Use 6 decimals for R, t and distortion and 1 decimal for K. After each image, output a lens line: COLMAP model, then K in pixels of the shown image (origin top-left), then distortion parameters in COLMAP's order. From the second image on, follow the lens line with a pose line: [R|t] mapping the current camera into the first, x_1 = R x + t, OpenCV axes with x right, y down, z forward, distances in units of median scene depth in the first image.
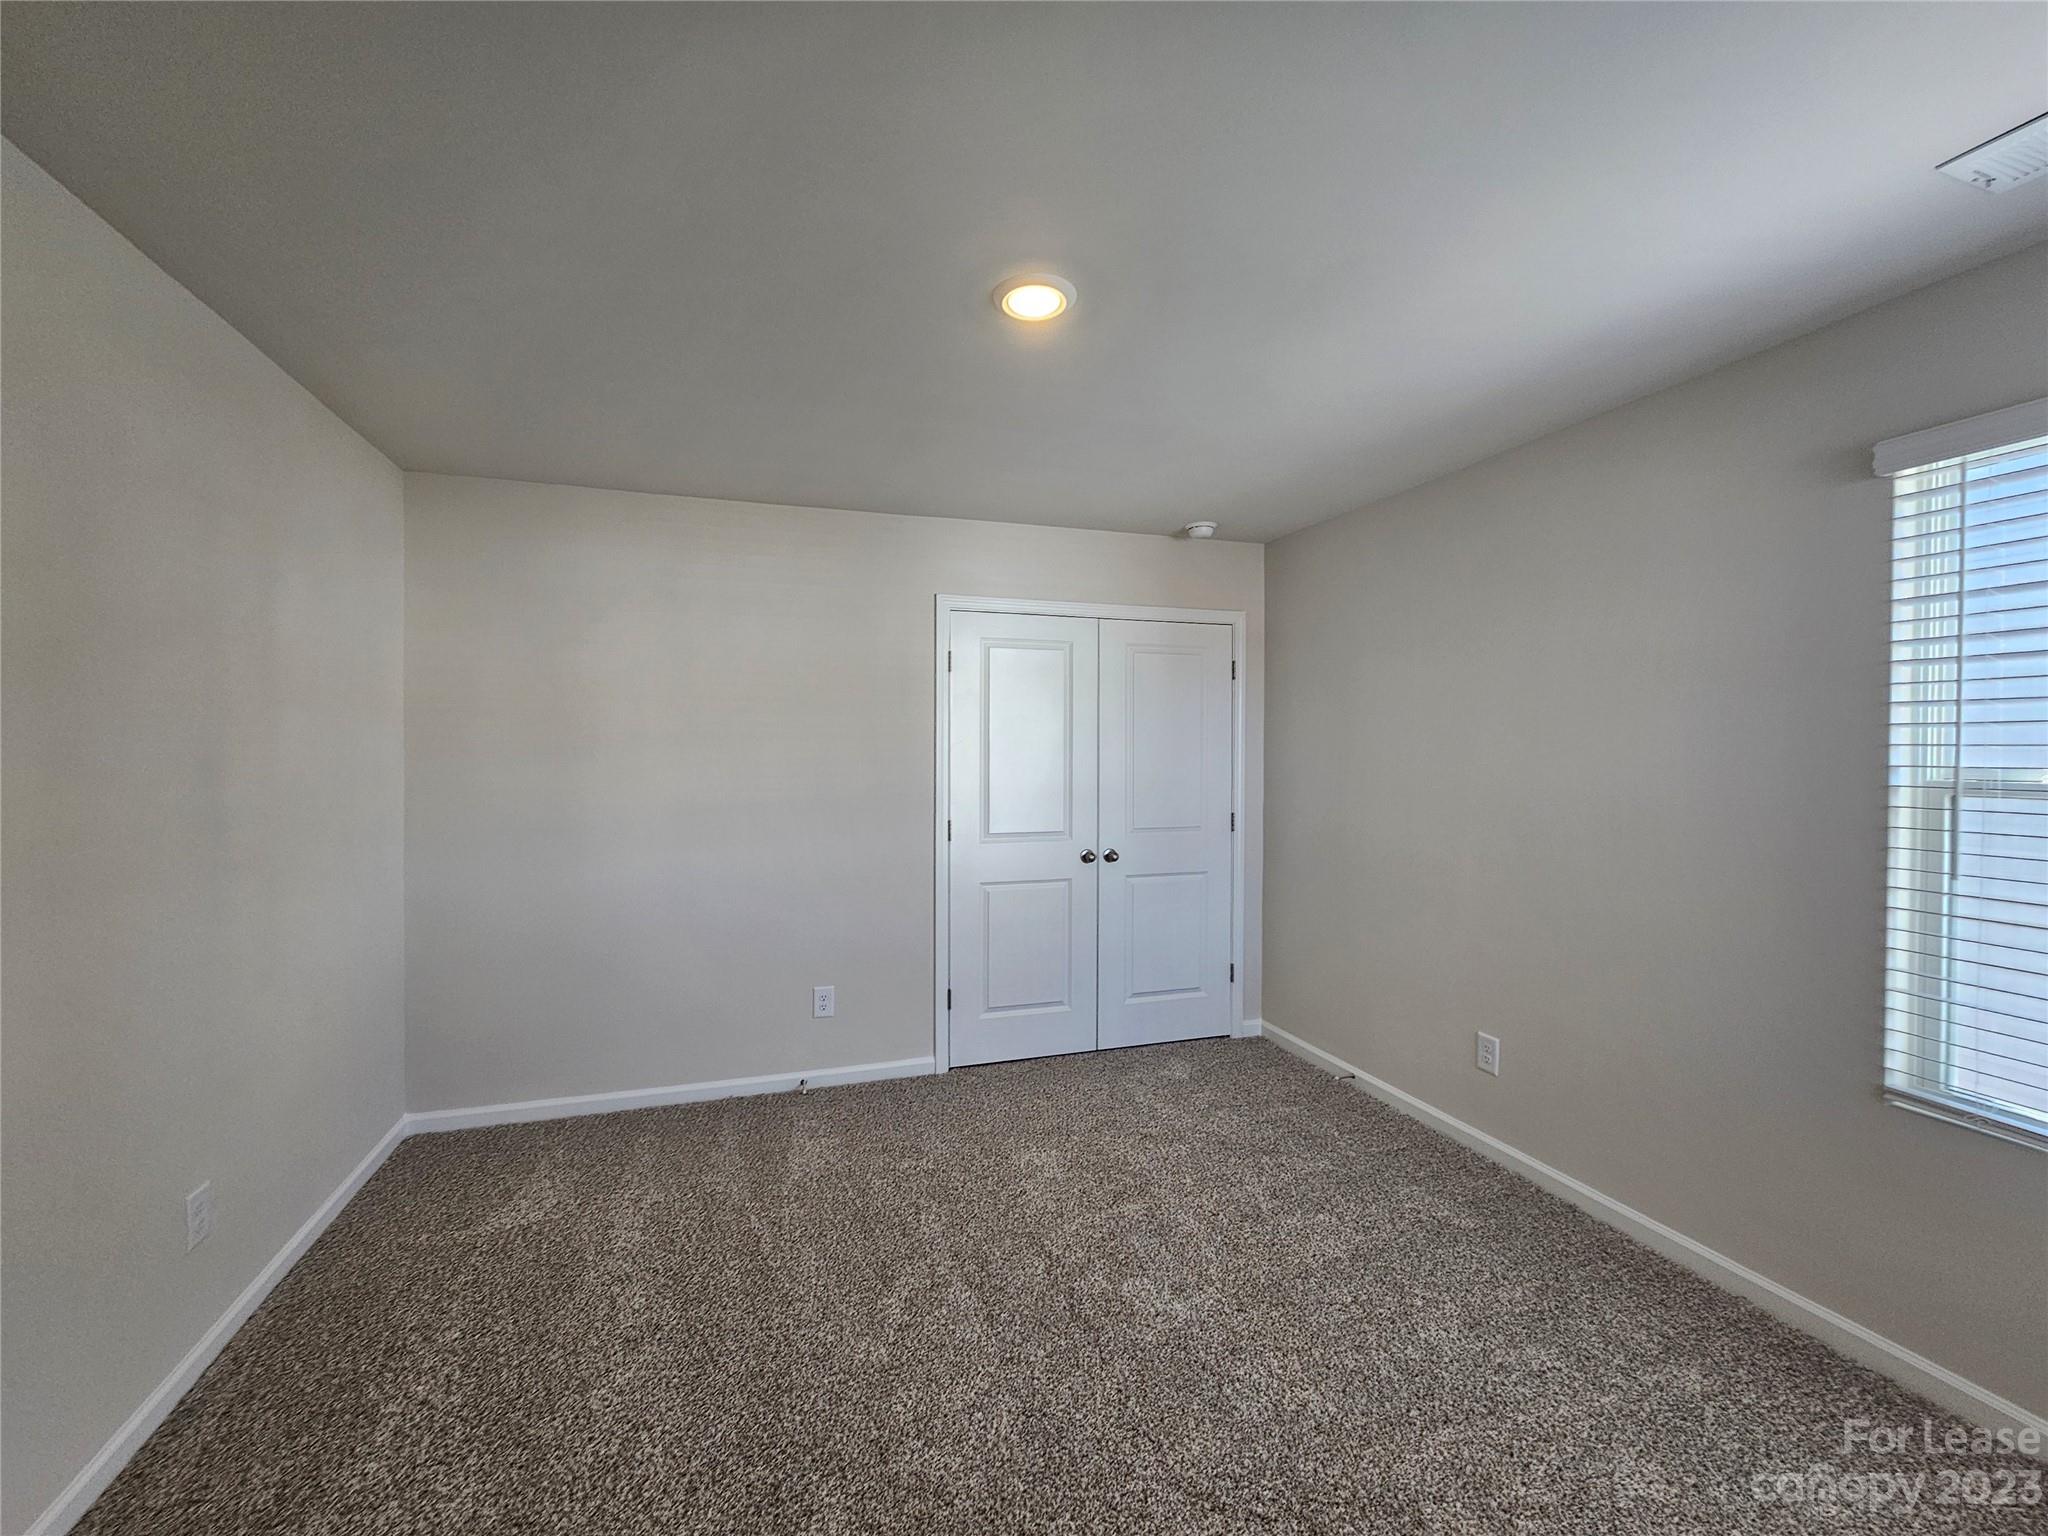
lens RADIAL K [[841.9, 0, 1014.9], [0, 841.9, 772.0], [0, 0, 1]] dist [-0.000051, -0.000282]
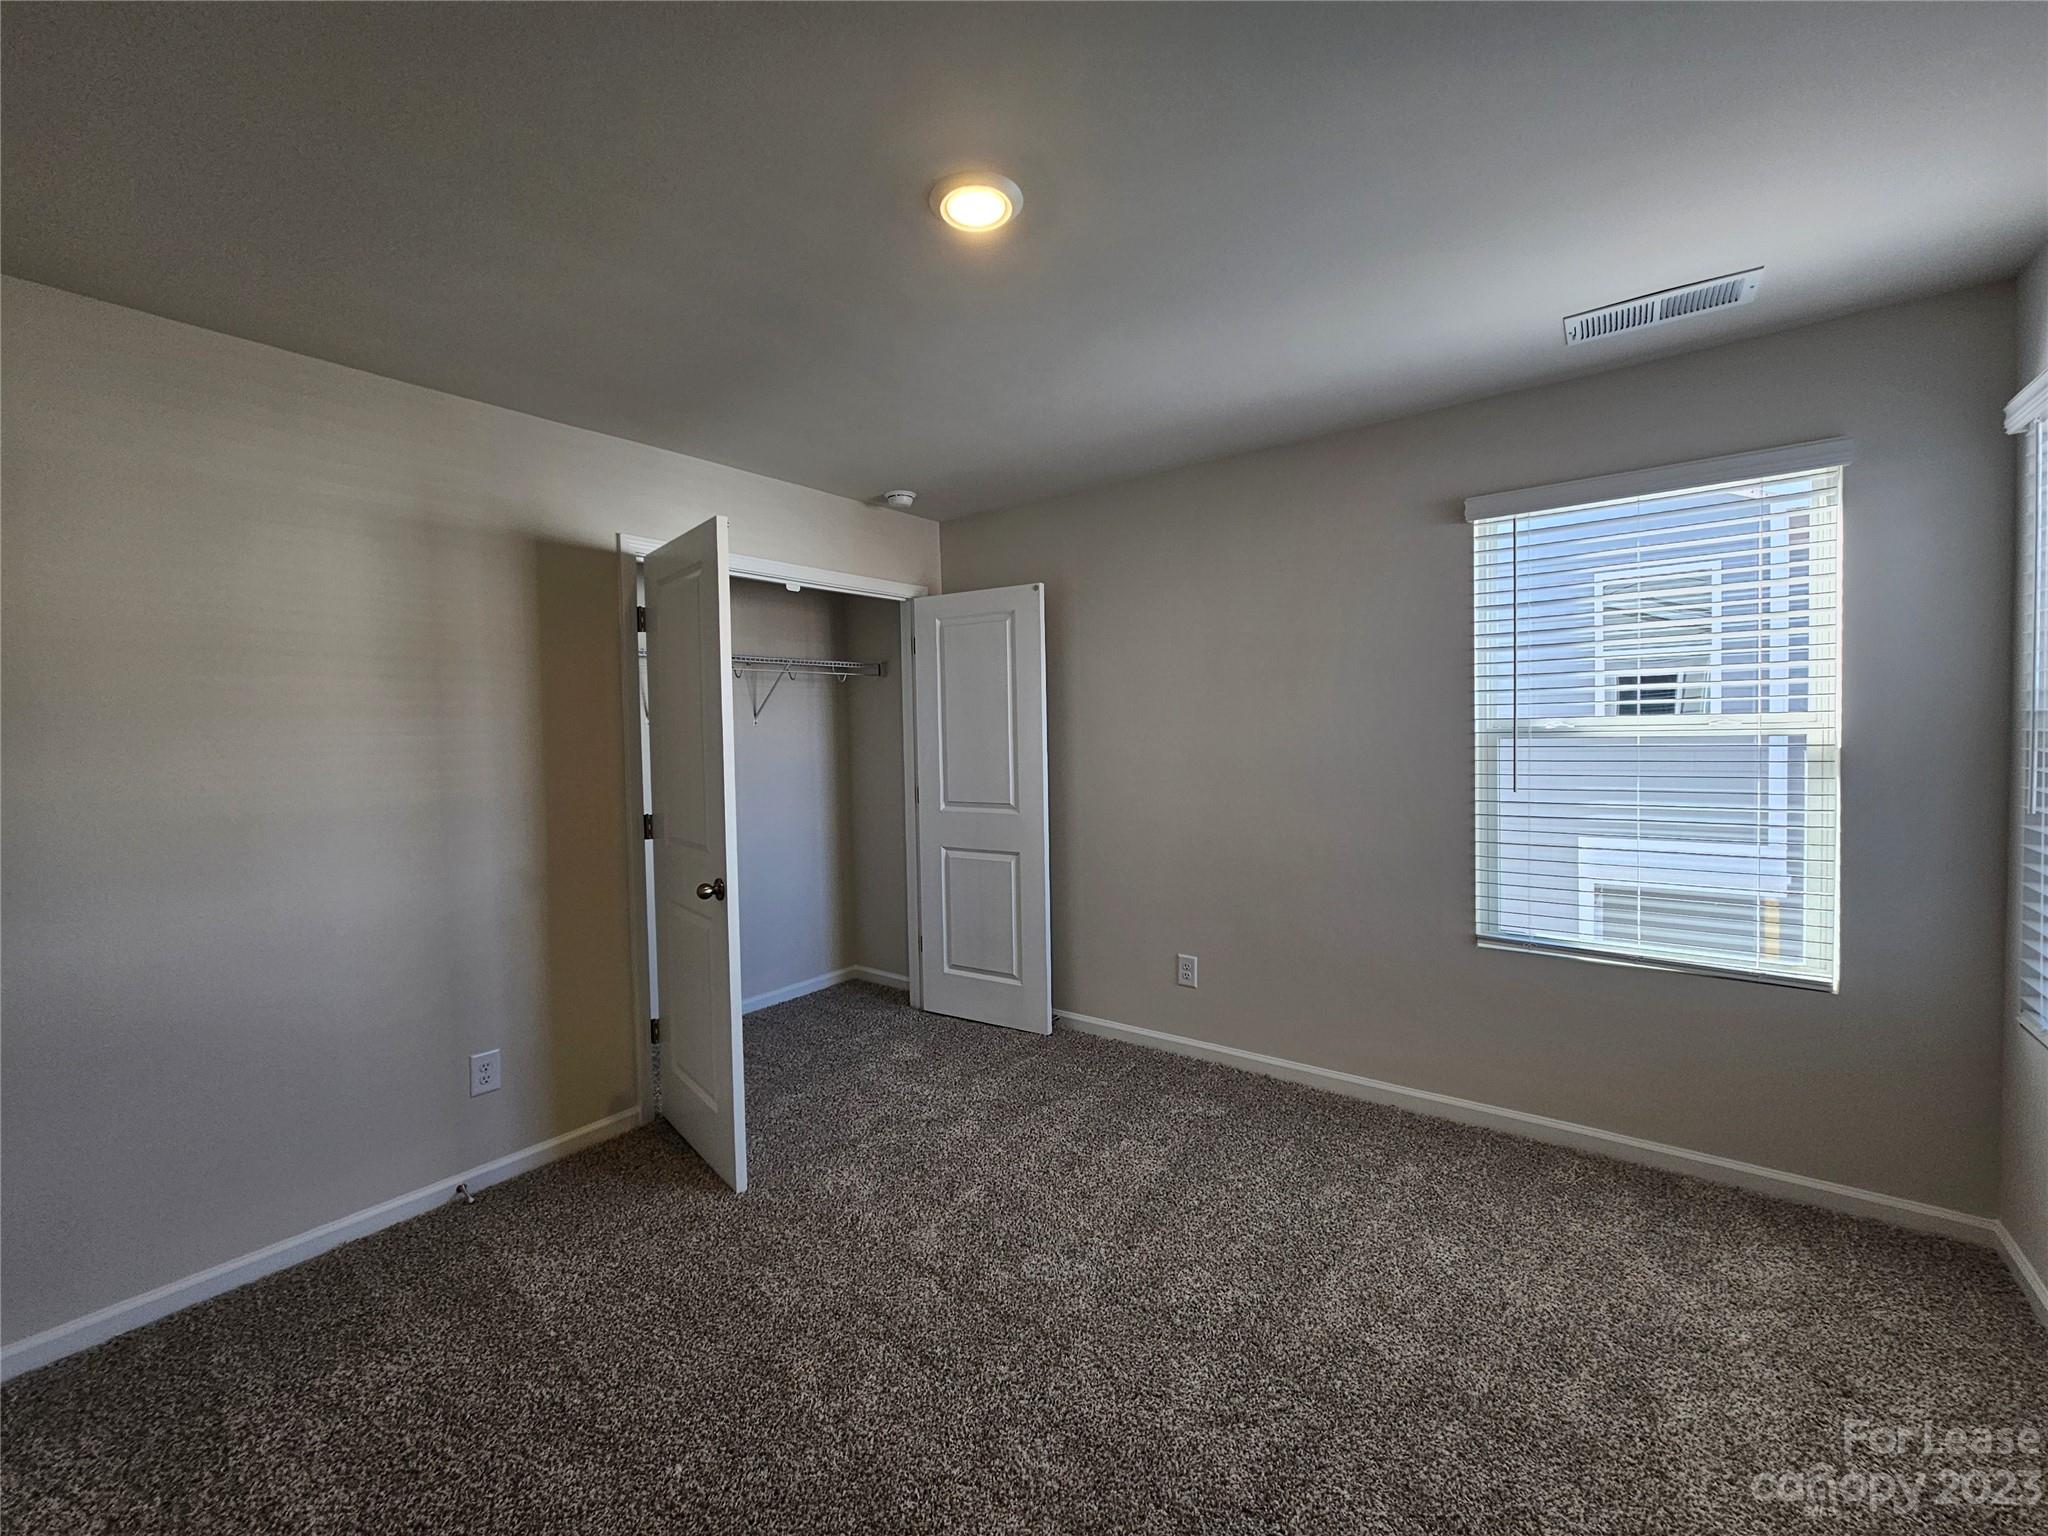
lens RADIAL K [[839.0, 0, 1014.4], [0, 839.0, 762.8], [0, 0, 1]] dist [0.000274, 0.000586]
pose [[0.823897, -0.043516, 0.565066, -0.413870], [0.038349, 0.999043, 0.021022, 0.006651], [-0.565440, 0.004350, 0.824778, 0.212762]]
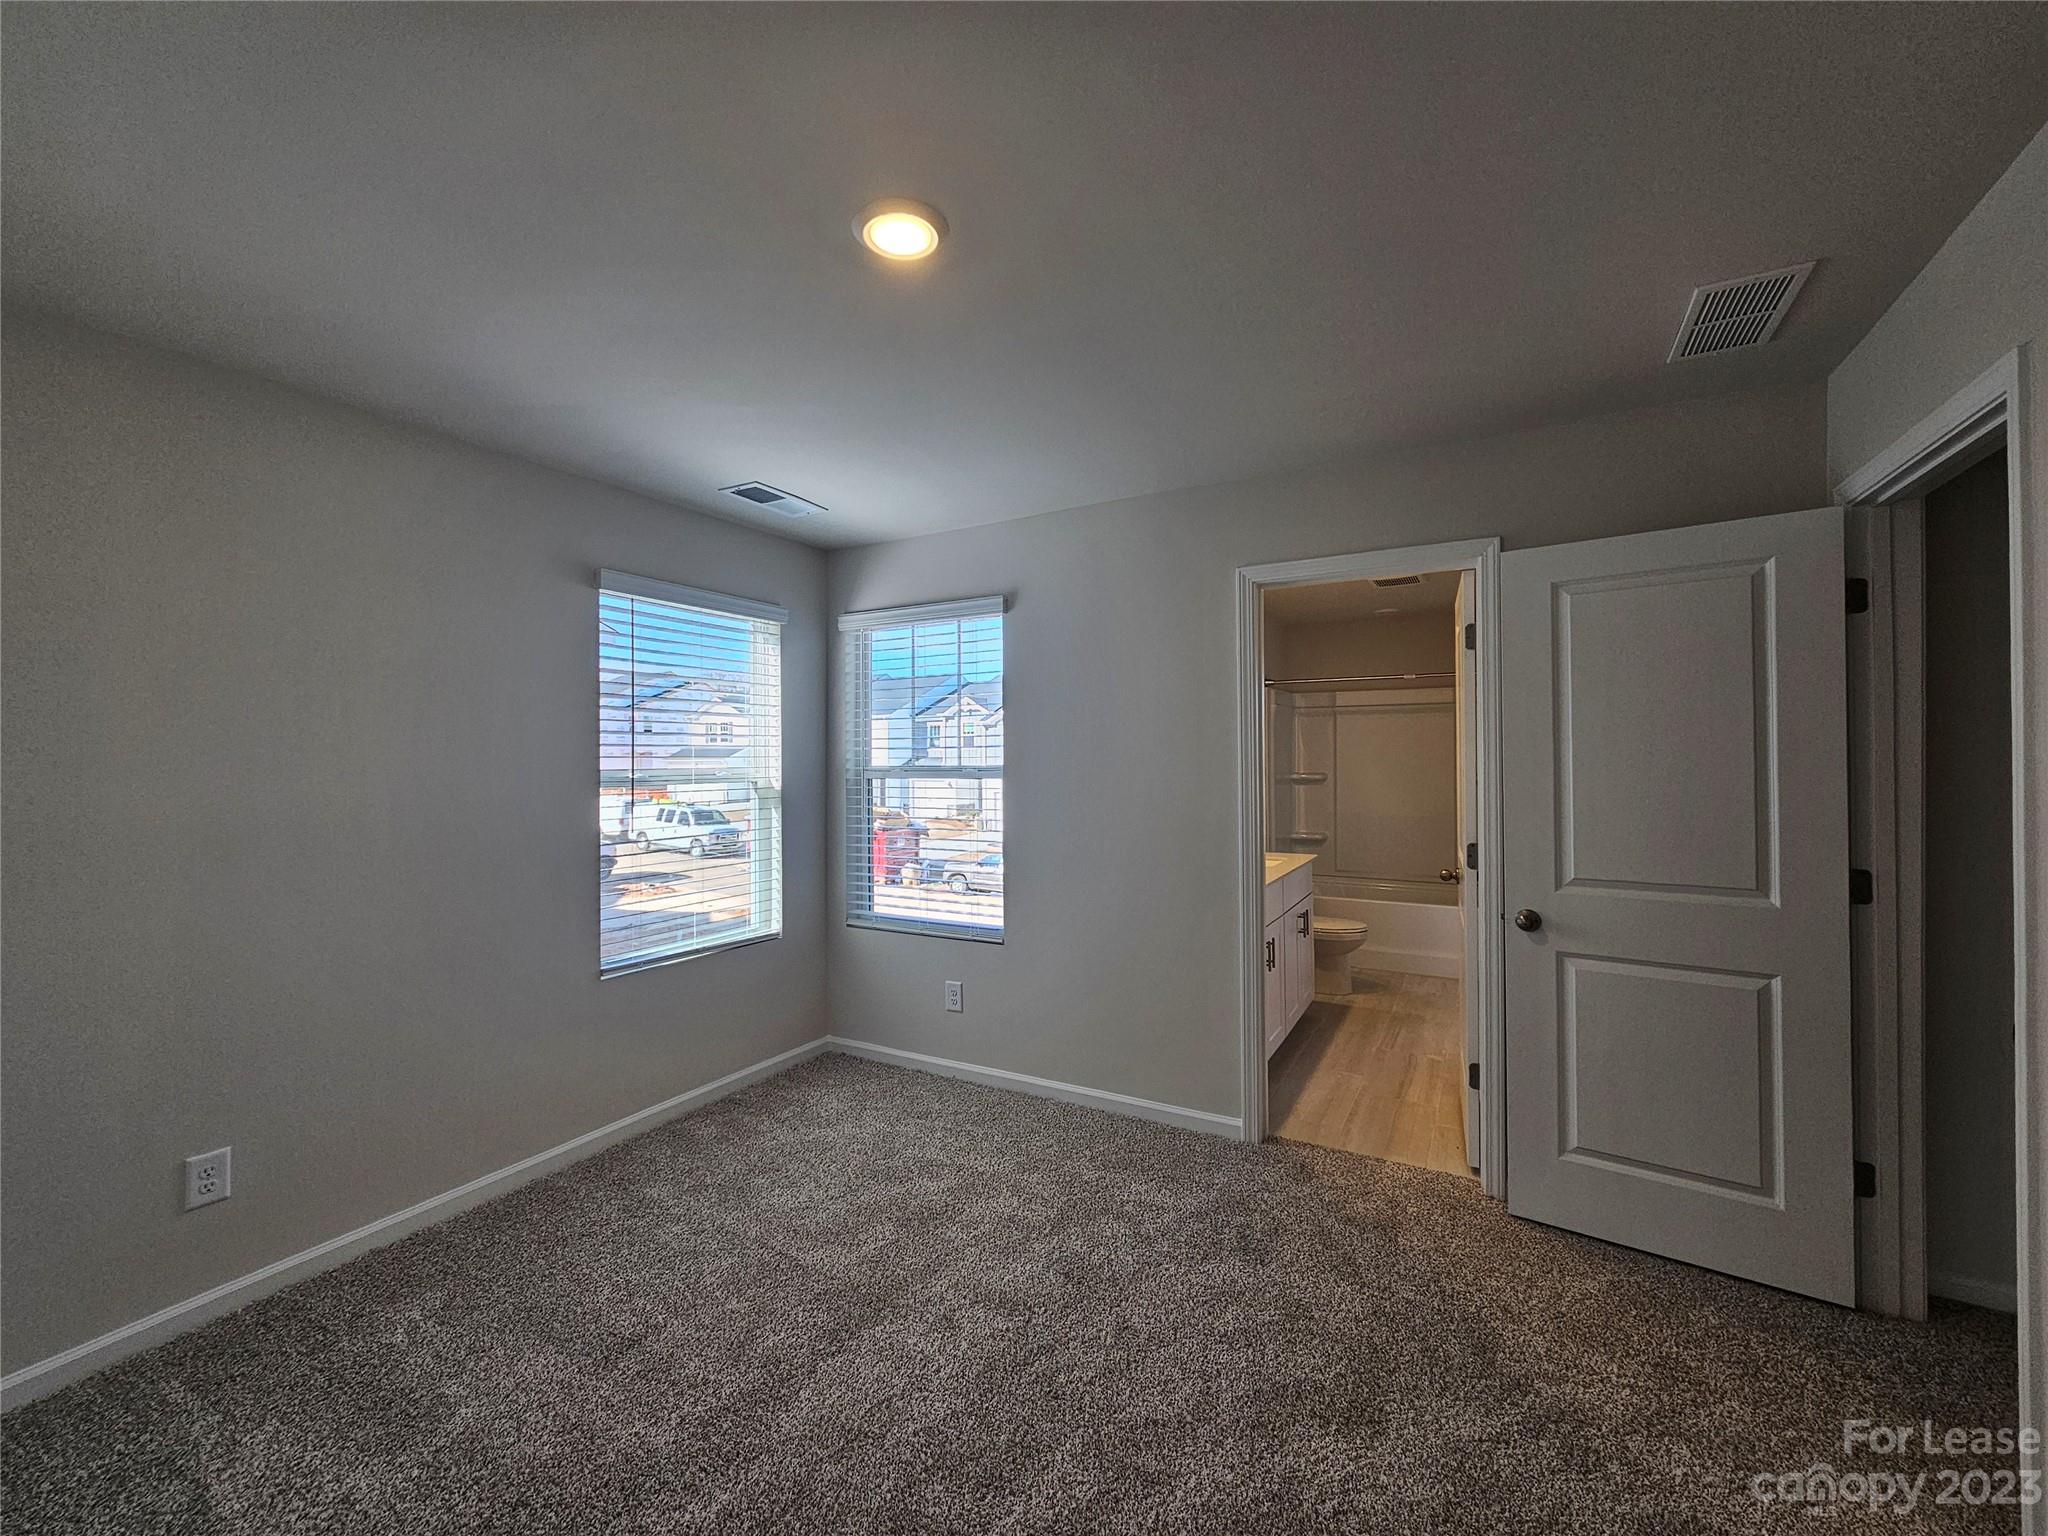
lens RADIAL K [[838.0, 0, 1018.2], [0, 838.0, 757.6], [0, 0, 1]] dist [-0.000149, -0.000188]
pose [[-0.670150, 0.003479, 0.742218, -0.613676], [0.022775, 0.999615, 0.015879, -0.033925], [-0.741876, 0.027545, -0.669971, 1.315707]]
